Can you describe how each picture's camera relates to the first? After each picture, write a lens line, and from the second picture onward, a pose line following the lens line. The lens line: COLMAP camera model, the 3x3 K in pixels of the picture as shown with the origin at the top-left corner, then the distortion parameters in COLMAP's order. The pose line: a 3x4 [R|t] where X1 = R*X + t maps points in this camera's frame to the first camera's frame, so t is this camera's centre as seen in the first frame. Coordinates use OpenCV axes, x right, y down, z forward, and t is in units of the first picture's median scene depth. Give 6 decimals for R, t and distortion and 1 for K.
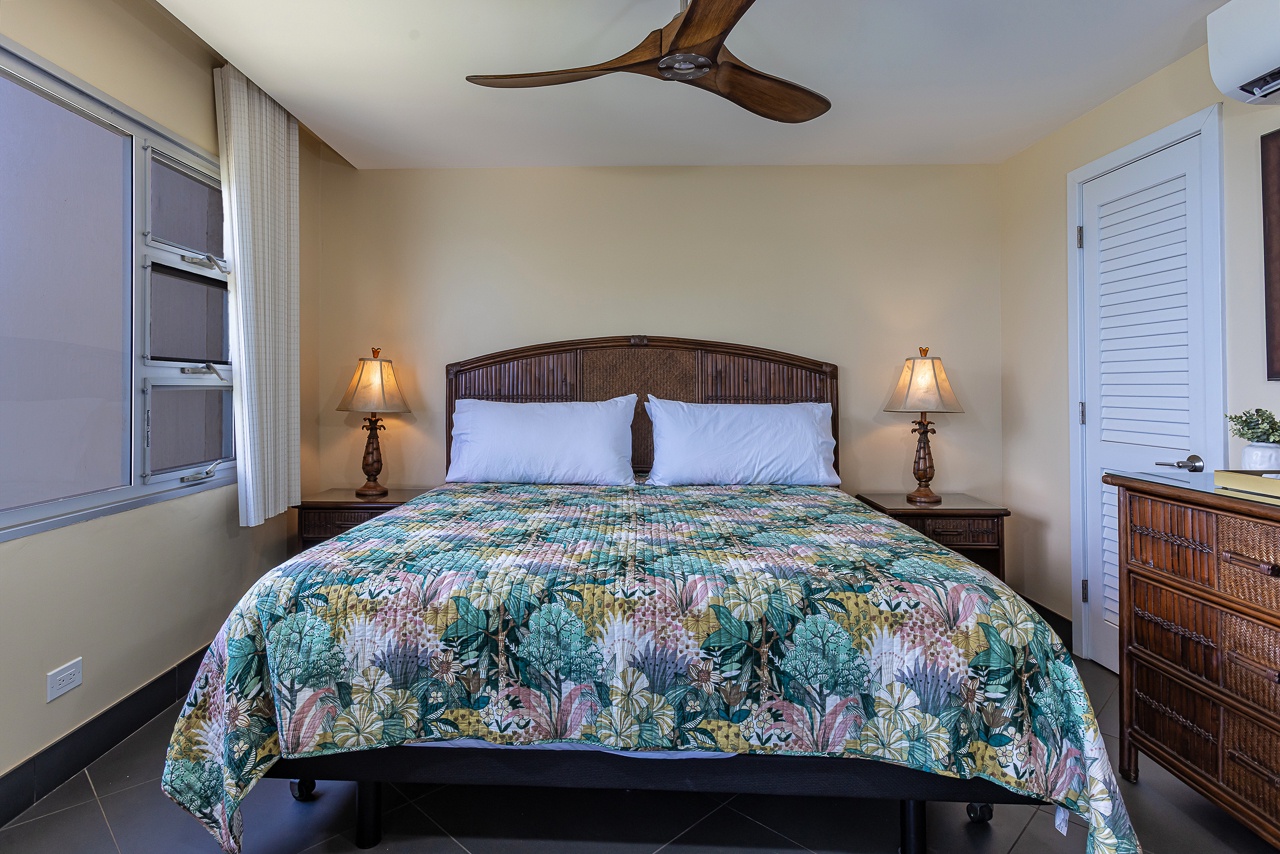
lens RADIAL K [[693.2, 0, 592.1], [0, 693.2, 392.6], [0, 0, 1]] dist [-0.029921, 0.025287]
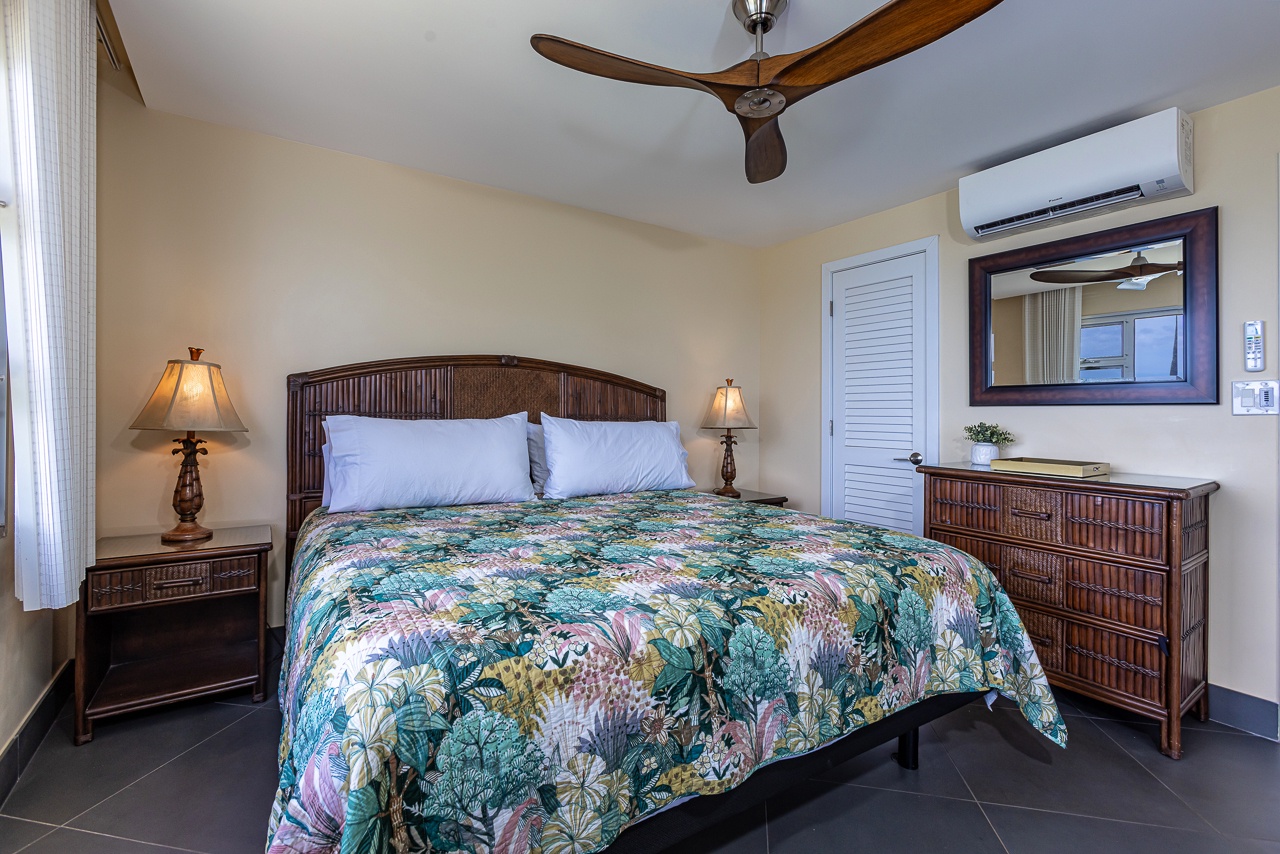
lens RADIAL K [[572.7, 0, 632.5], [0, 572.7, 422.5], [0, 0, 1]] dist [-0.032578, 0.027736]
pose [[0.812705, 0.001818, 0.582672, -0.641417], [-0.006472, 0.999962, 0.005908, 0.025344], [-0.582639, -0.008573, 0.812686, 0.459883]]
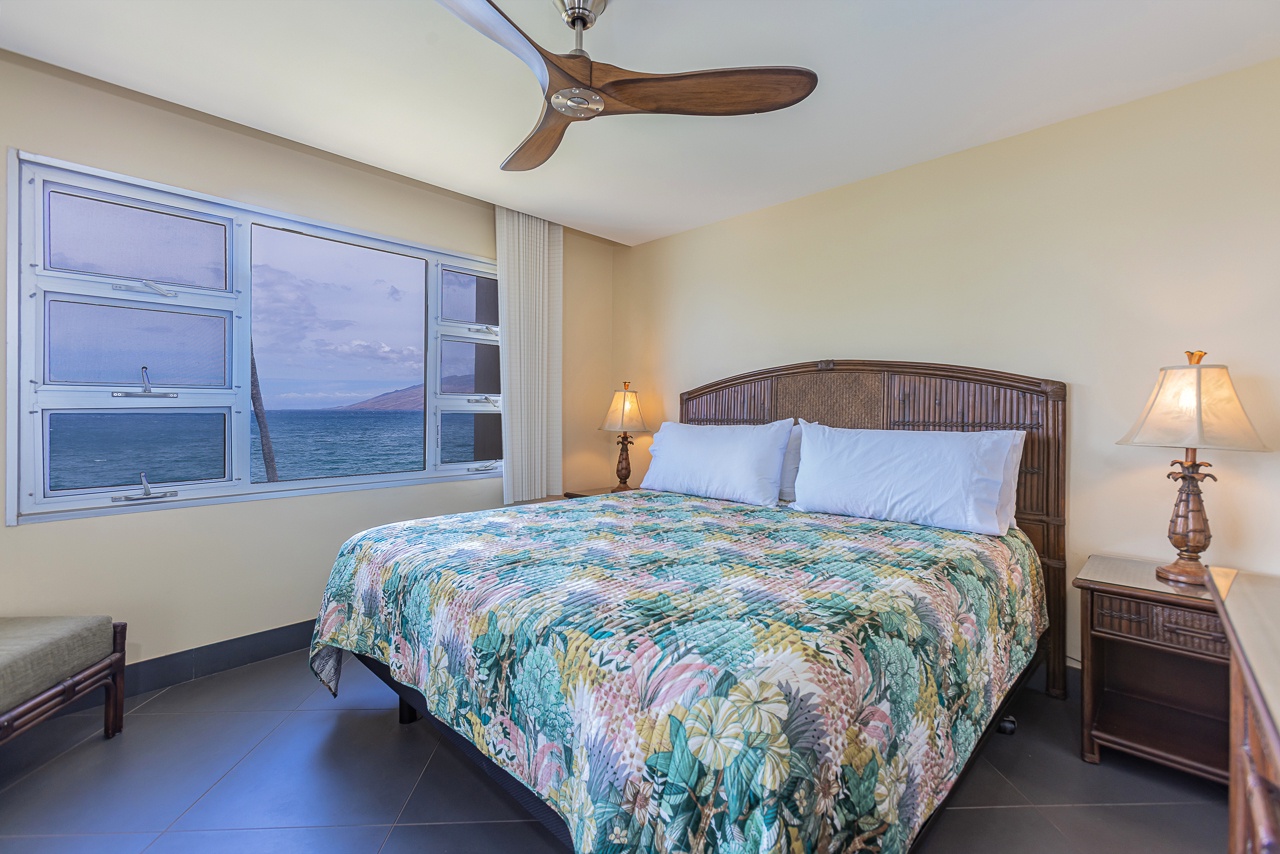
lens RADIAL K [[557.9, 0, 640.0], [0, 557.9, 427.0], [0, 0, 1]] dist [-0.029075, 0.025497]
pose [[0.750596, 0.016626, -0.660552, 0.915027], [-0.006291, 0.999818, 0.018017, 0.003119], [0.660731, -0.009368, 0.750564, 0.503798]]
